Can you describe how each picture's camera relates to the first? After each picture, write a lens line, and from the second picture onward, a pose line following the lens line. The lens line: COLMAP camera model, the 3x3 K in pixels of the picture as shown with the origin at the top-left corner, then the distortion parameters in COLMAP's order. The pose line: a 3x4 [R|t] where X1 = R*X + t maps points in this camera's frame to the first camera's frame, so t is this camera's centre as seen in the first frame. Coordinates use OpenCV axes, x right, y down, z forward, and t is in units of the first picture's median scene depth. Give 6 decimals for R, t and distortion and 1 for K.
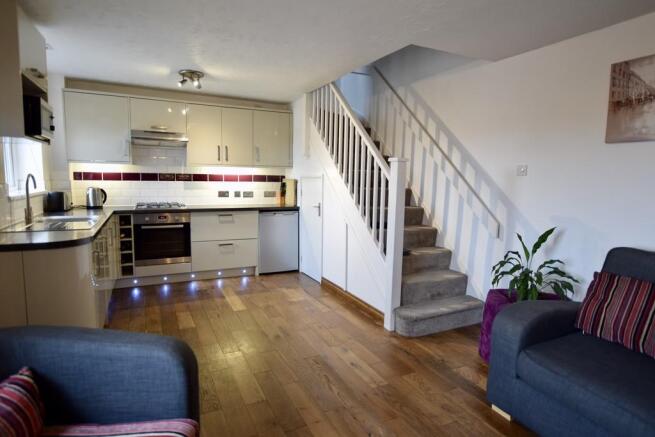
lens RADIAL K [[369.1, 0, 327.5], [0, 369.1, 218.5], [0, 0, 1]] dist [-0.010573, 0.002079]
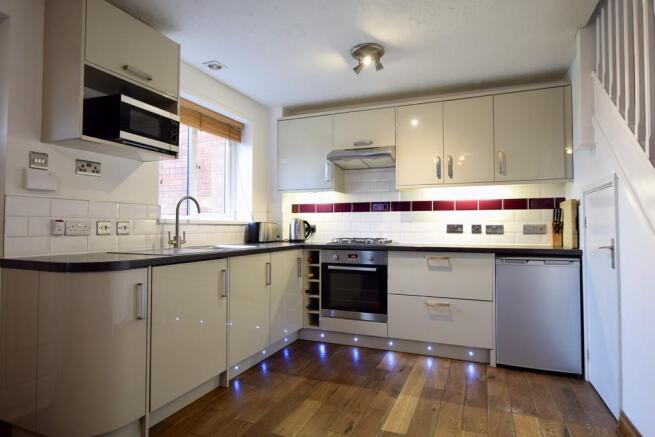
lens RADIAL K [[369.1, 0, 327.5], [0, 369.1, 218.5], [0, 0, 1]] dist [-0.010573, 0.002079]
pose [[0.660768, -0.034788, -0.749784, 0.081536], [-0.073386, 0.991145, -0.110661, 0.008127], [0.746994, 0.128145, 0.652364, 0.420307]]
